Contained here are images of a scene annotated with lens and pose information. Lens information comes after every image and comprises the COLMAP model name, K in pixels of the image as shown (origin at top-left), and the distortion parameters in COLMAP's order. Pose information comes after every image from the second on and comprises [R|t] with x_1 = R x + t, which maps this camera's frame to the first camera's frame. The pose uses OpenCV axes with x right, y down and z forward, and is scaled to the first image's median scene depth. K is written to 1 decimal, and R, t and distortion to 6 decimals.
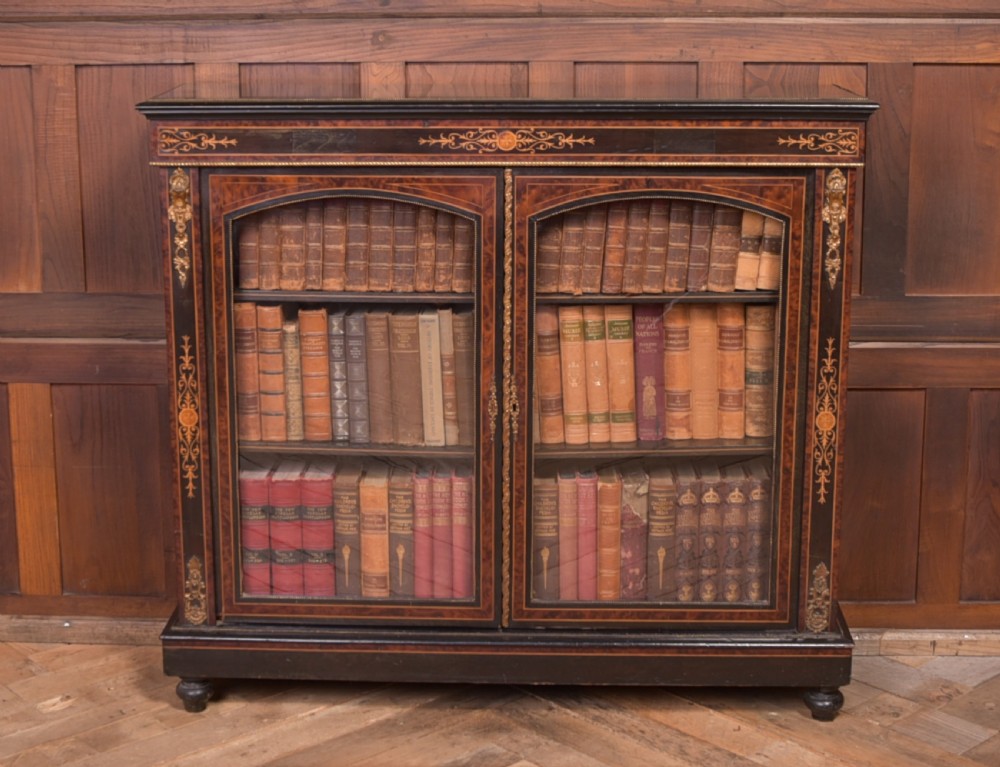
lens RADIAL K [[1688.1, 0, 456.0], [0, 1688.1, 293.7], [0, 0, 1]] dist [-0.120057, 0.120945]
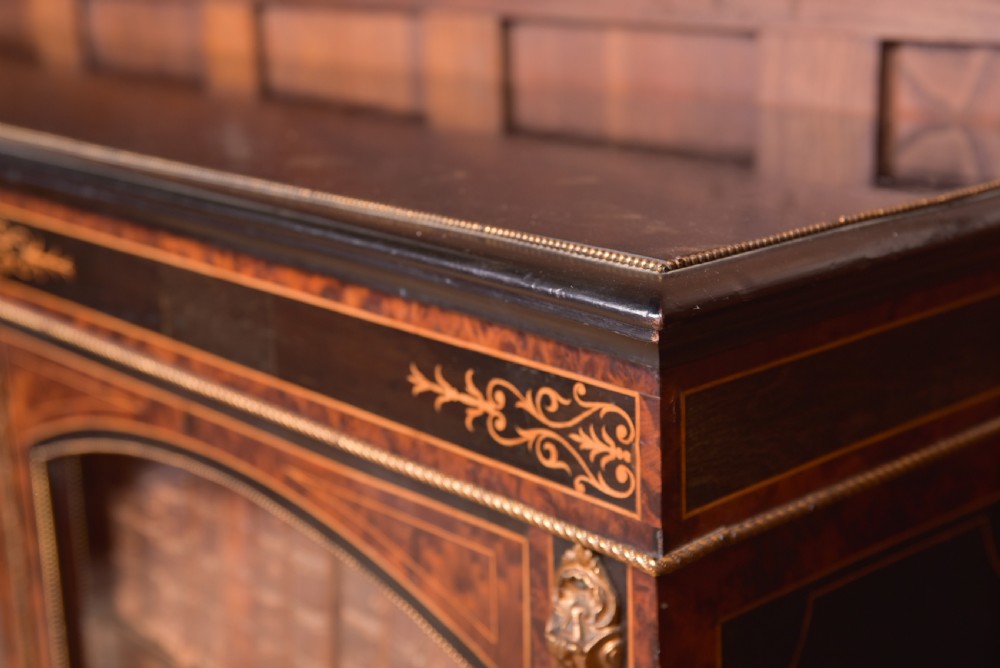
lens RADIAL K [[1602.8, 0, 499.1], [0, 1602.8, 340.1], [0, 0, 1]] dist [0.060429, 0.205892]
pose [[0.697714, 0.178282, -0.693837, 0.353226], [-0.115028, 0.983851, 0.137131, -0.126199], [0.707081, -0.015867, 0.706955, 0.809298]]
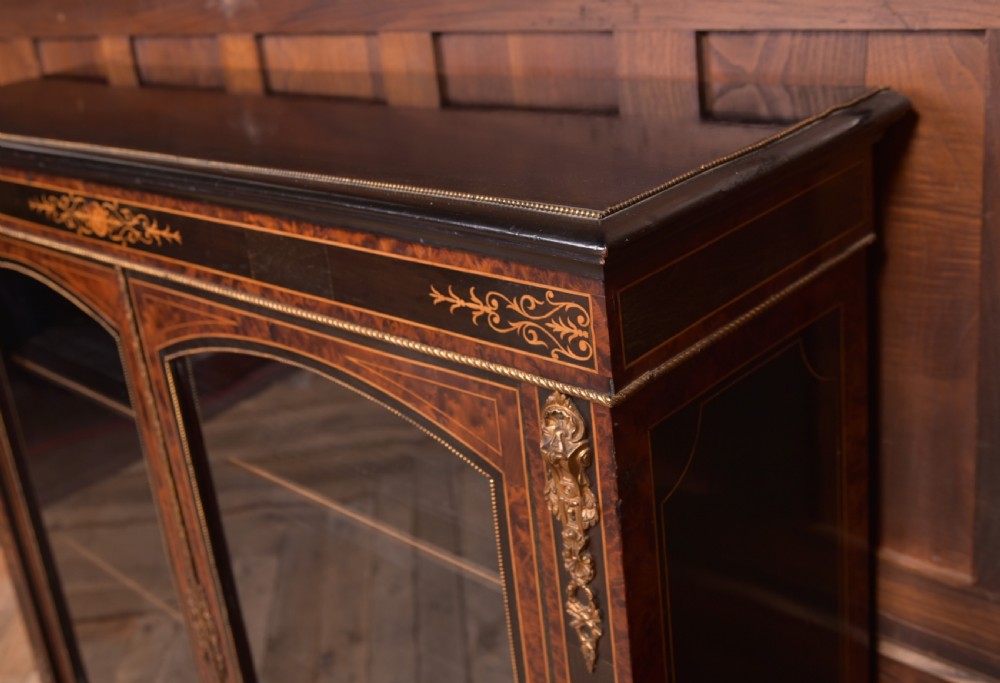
lens RADIAL K [[1128.8, 0, 419.3], [0, 1128.8, 278.3], [0, 0, 1]] dist [-0.058917, 0.053548]
pose [[0.721795, 0.136093, -0.678594, 0.352954], [-0.007747, 0.982004, 0.188702, -0.138512], [0.692063, -0.130948, 0.709860, 0.784012]]
